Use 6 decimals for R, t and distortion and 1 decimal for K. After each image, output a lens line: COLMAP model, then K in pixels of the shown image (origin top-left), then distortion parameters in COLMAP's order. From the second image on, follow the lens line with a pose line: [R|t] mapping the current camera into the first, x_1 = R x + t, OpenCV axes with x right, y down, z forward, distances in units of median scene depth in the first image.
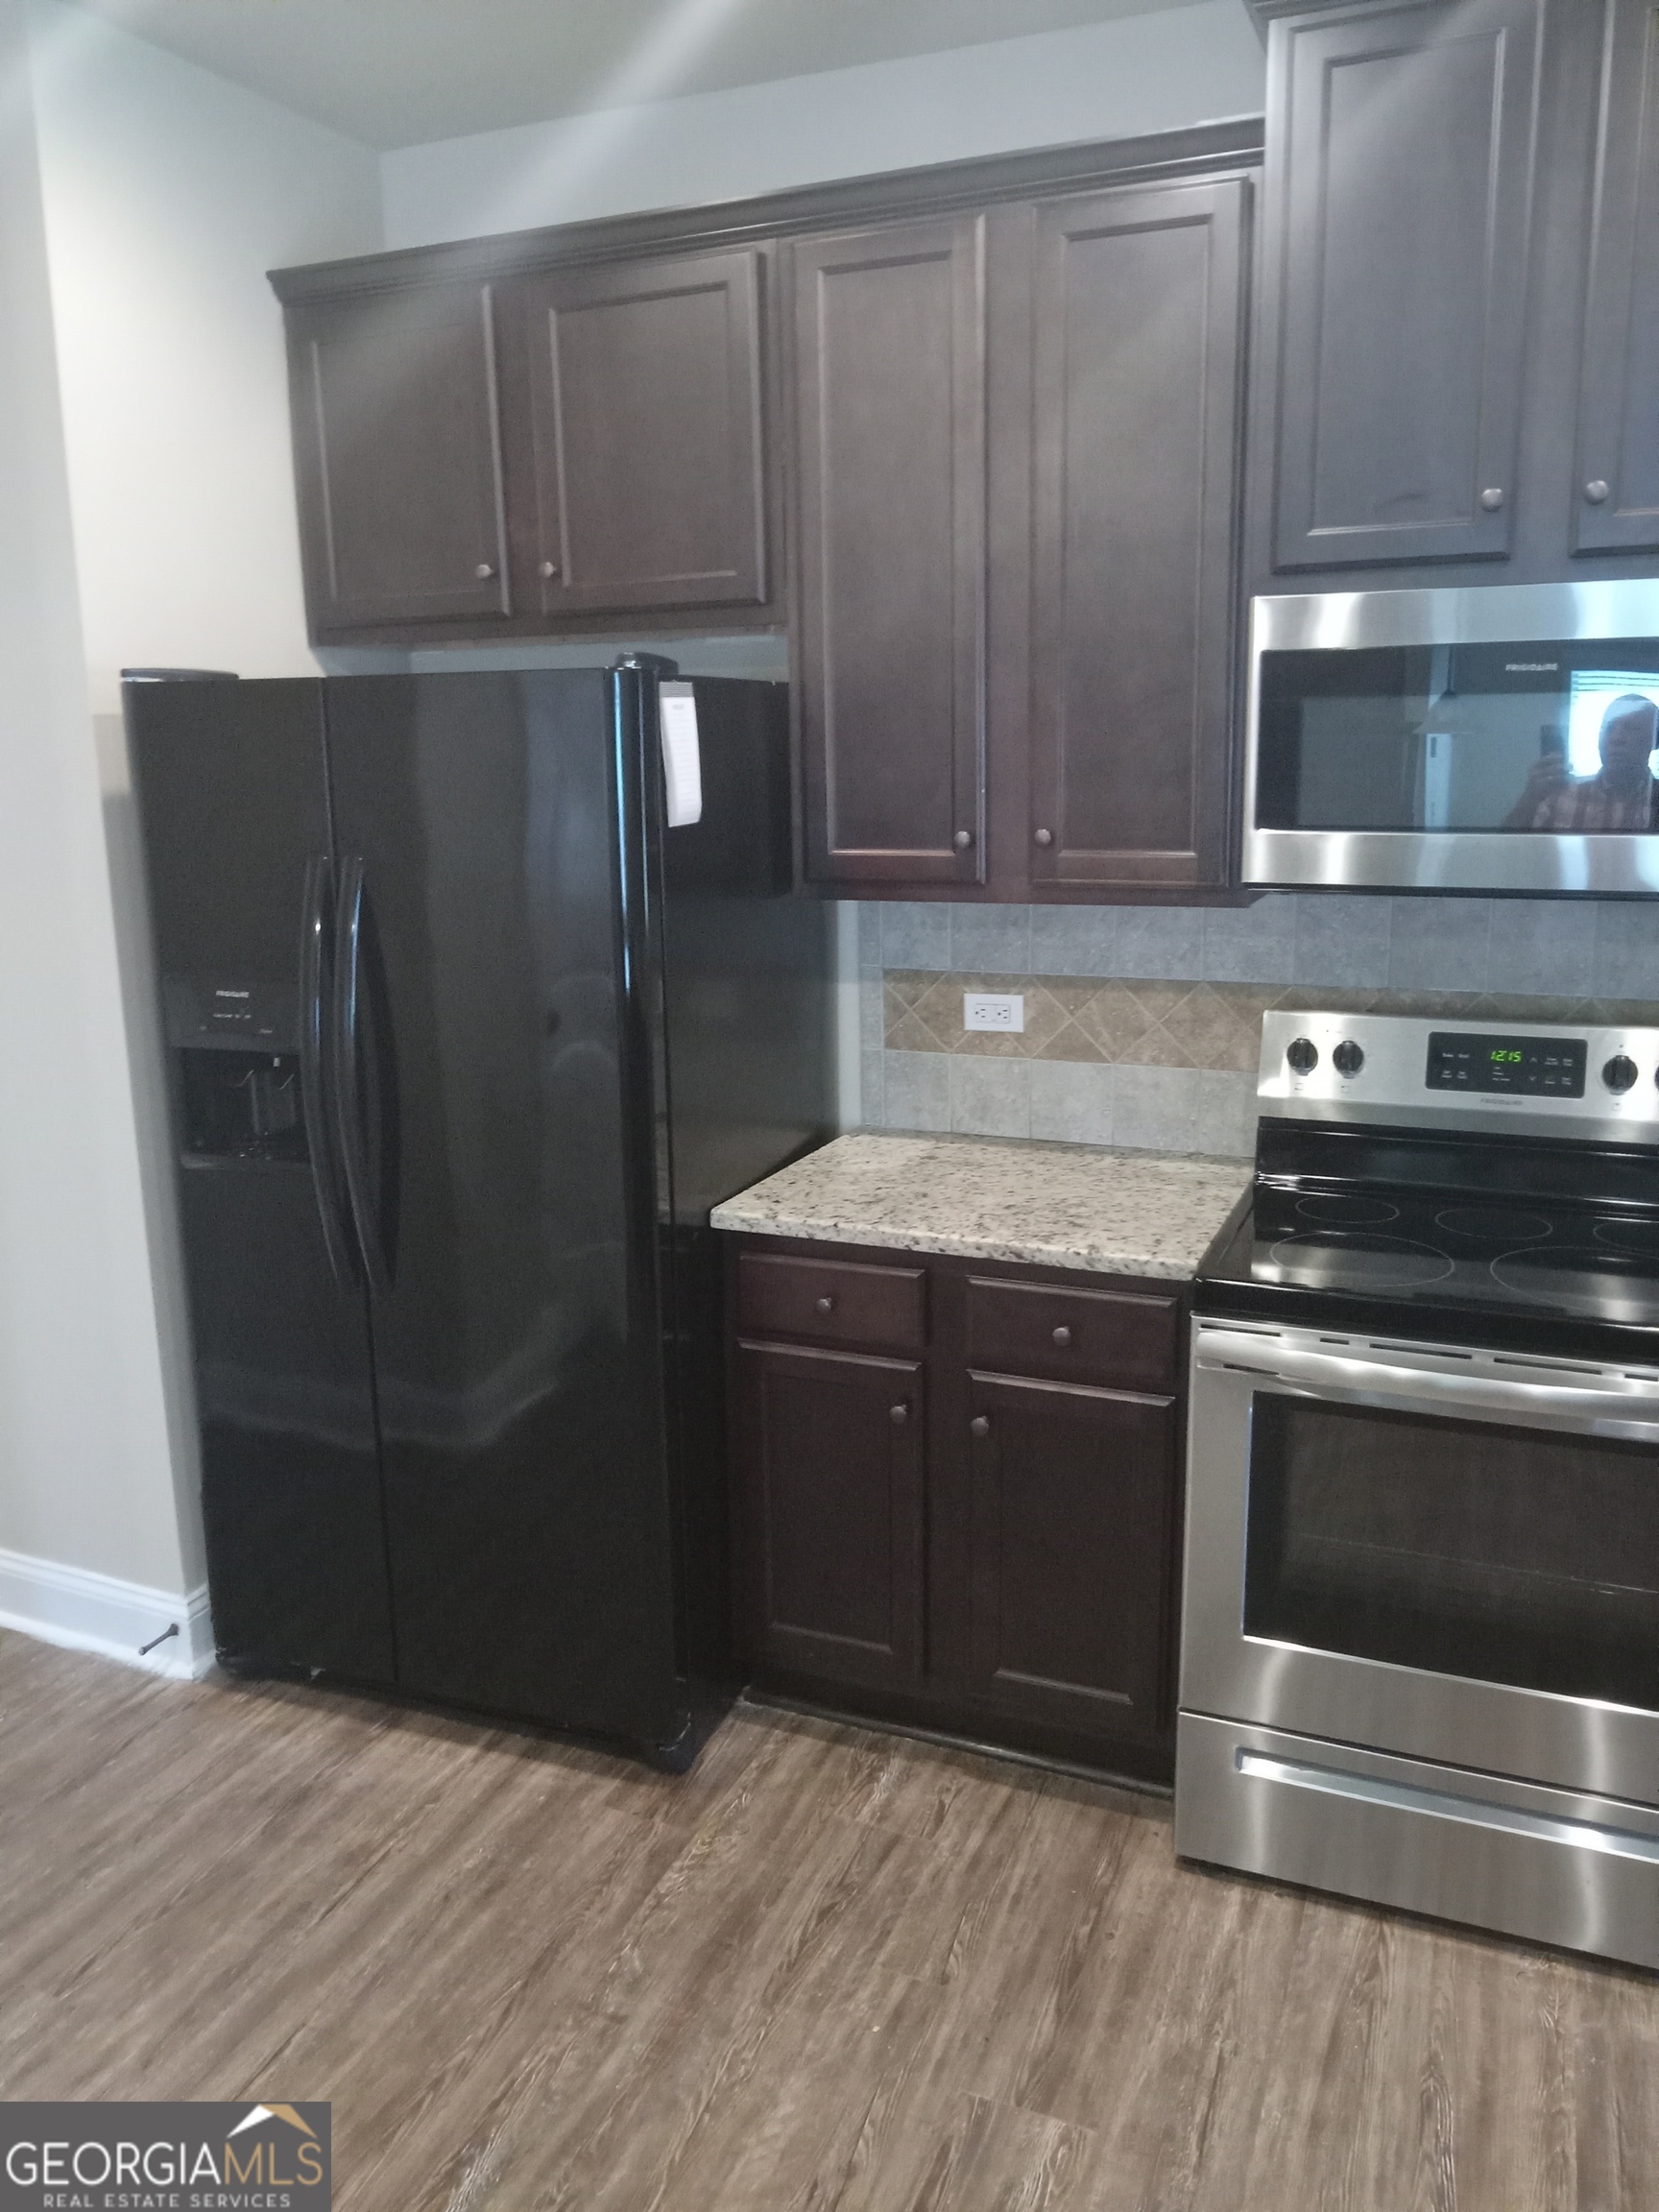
lens RADIAL K [[1645.3, 0, 827.2], [0, 1645.3, 1076.1], [0, 0, 1]] dist [-0.007065, -0.005082]
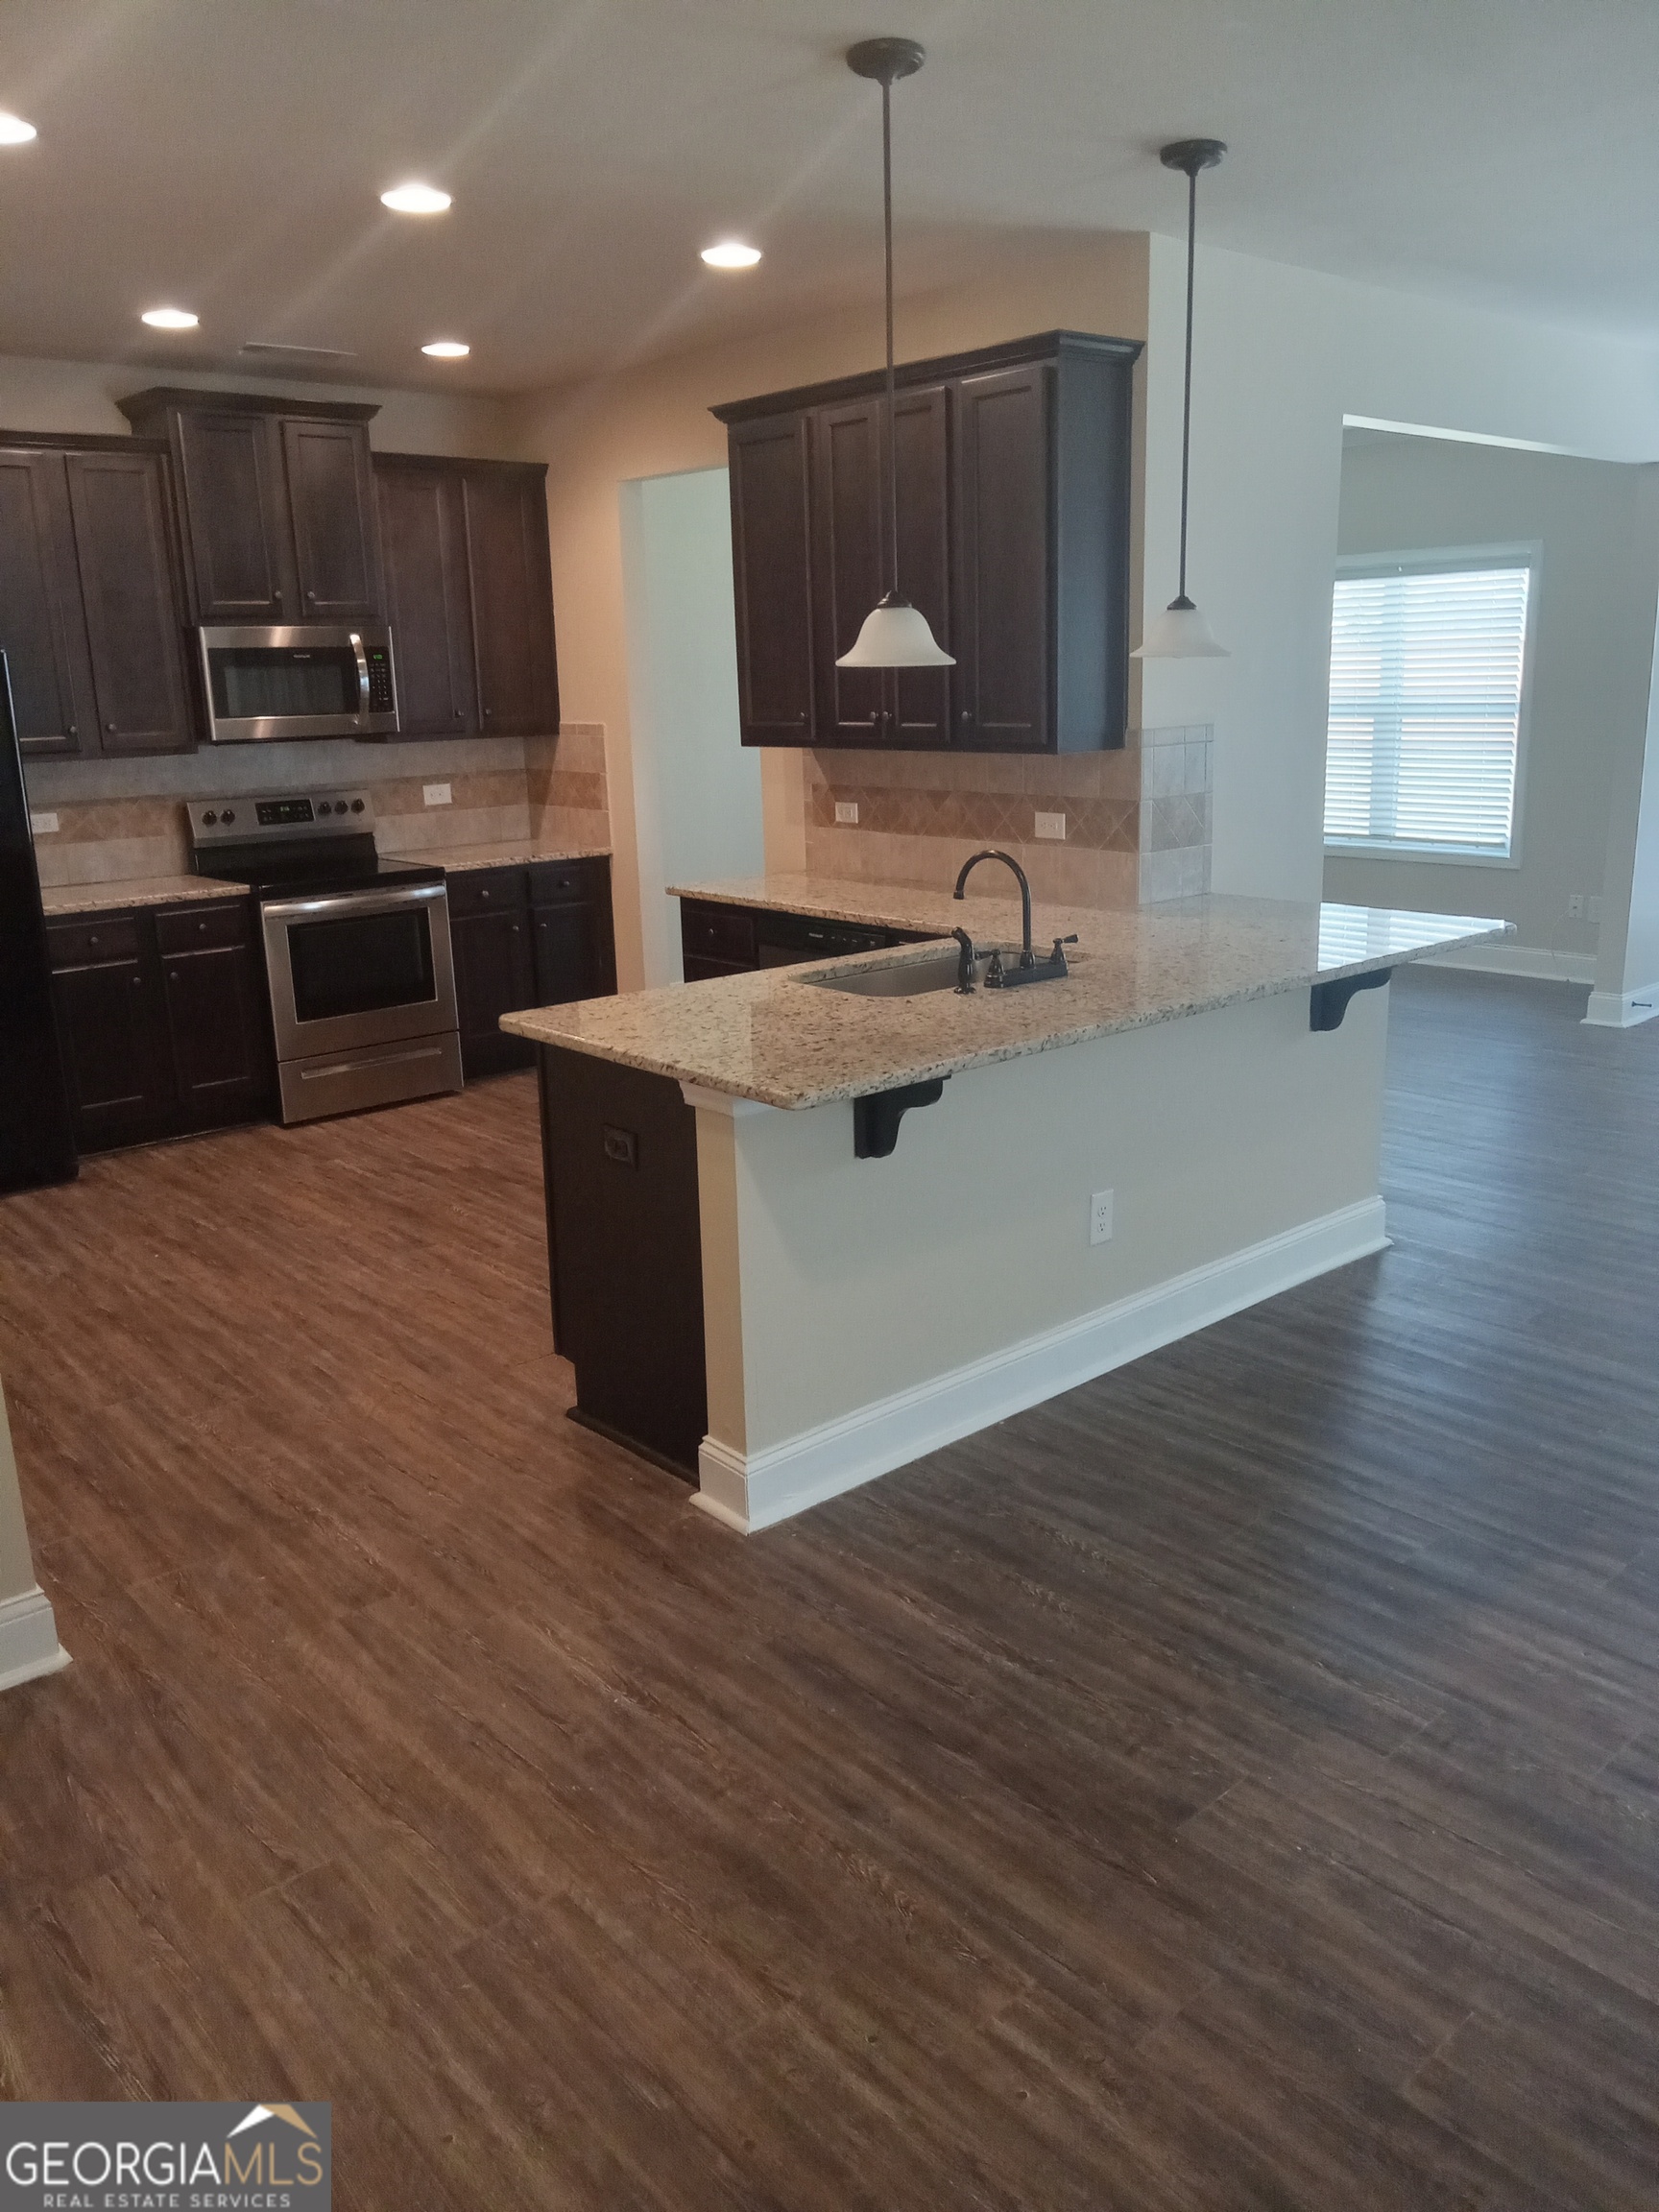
lens RADIAL K [[1641.4, 0, 835.9], [0, 1641.4, 1079.6], [0, 0, 1]] dist [0.009437, -0.030211]
pose [[0.427928, -0.217745, 0.877191, -1.441732], [0.194181, 0.970031, 0.146062, 0.176179], [-0.882707, 0.107830, 0.457385, -0.814170]]
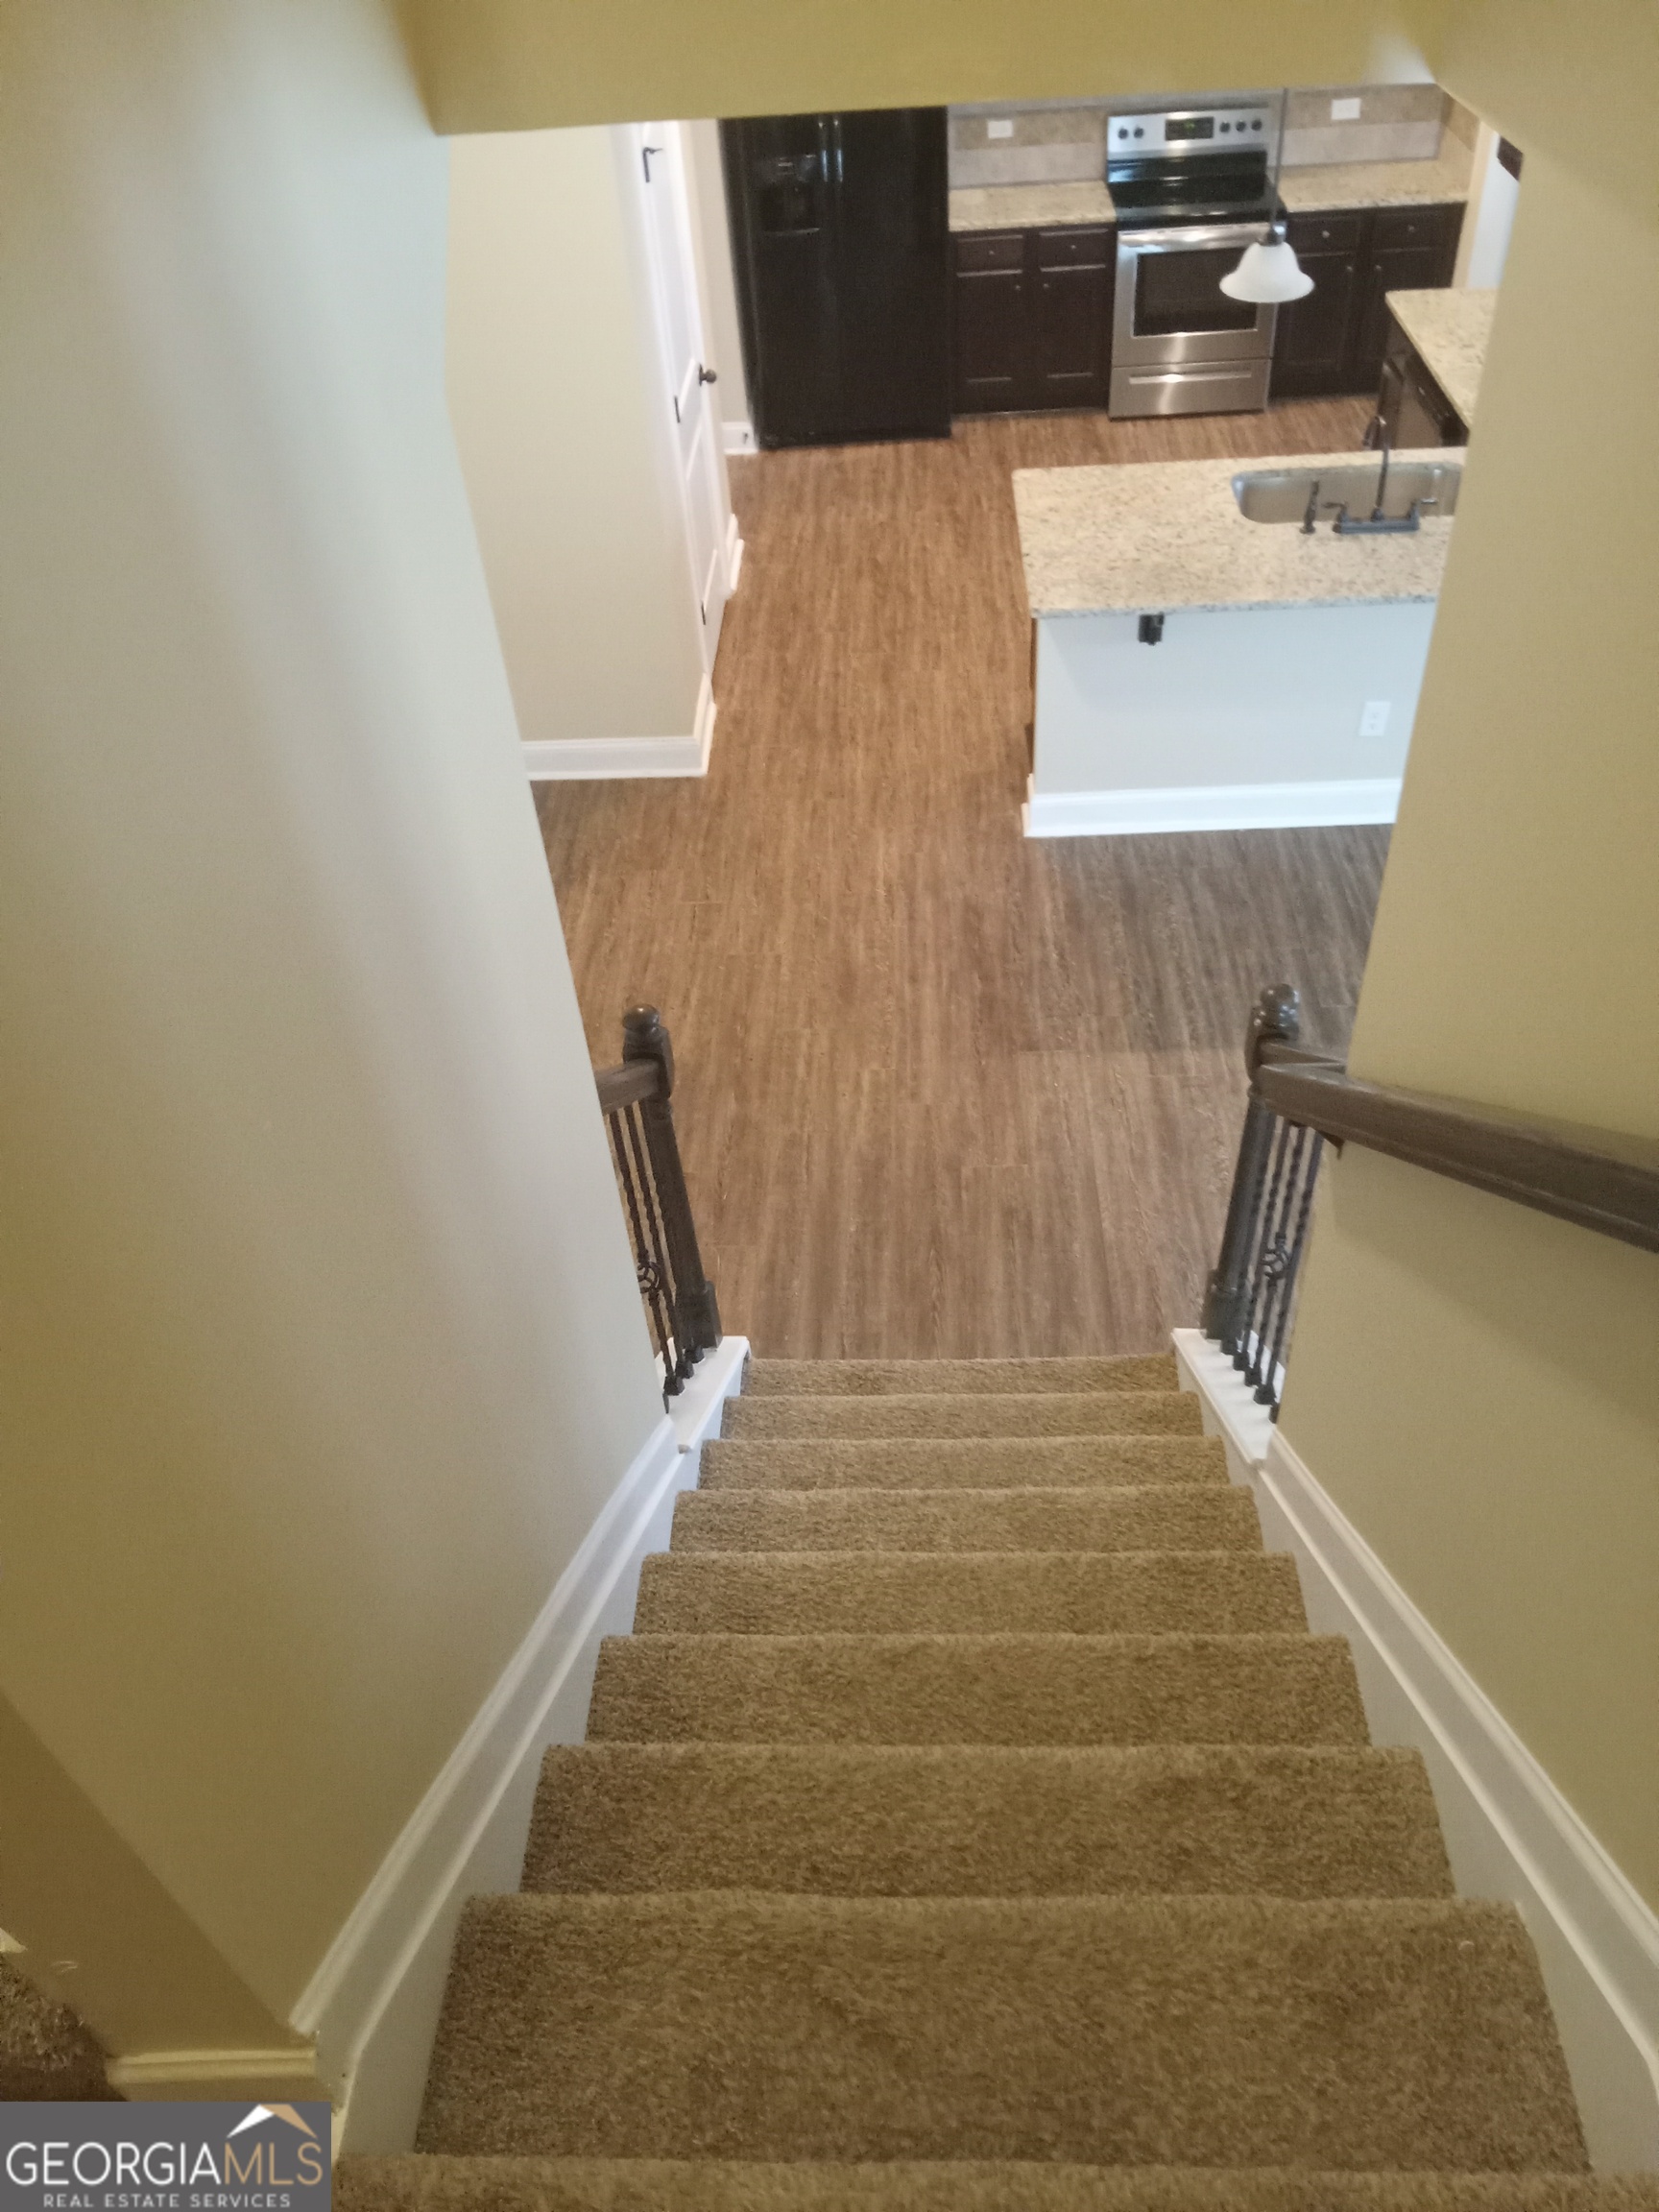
lens RADIAL K [[1645.3, 0, 827.2], [0, 1645.3, 1076.1], [0, 0, 1]] dist [-0.007065, -0.005082]
pose [[0.927937, -0.284258, 0.241103, -1.309781], [0.124201, 0.845681, 0.519036, -0.167118], [-0.351437, -0.451687, 0.820043, -1.852924]]
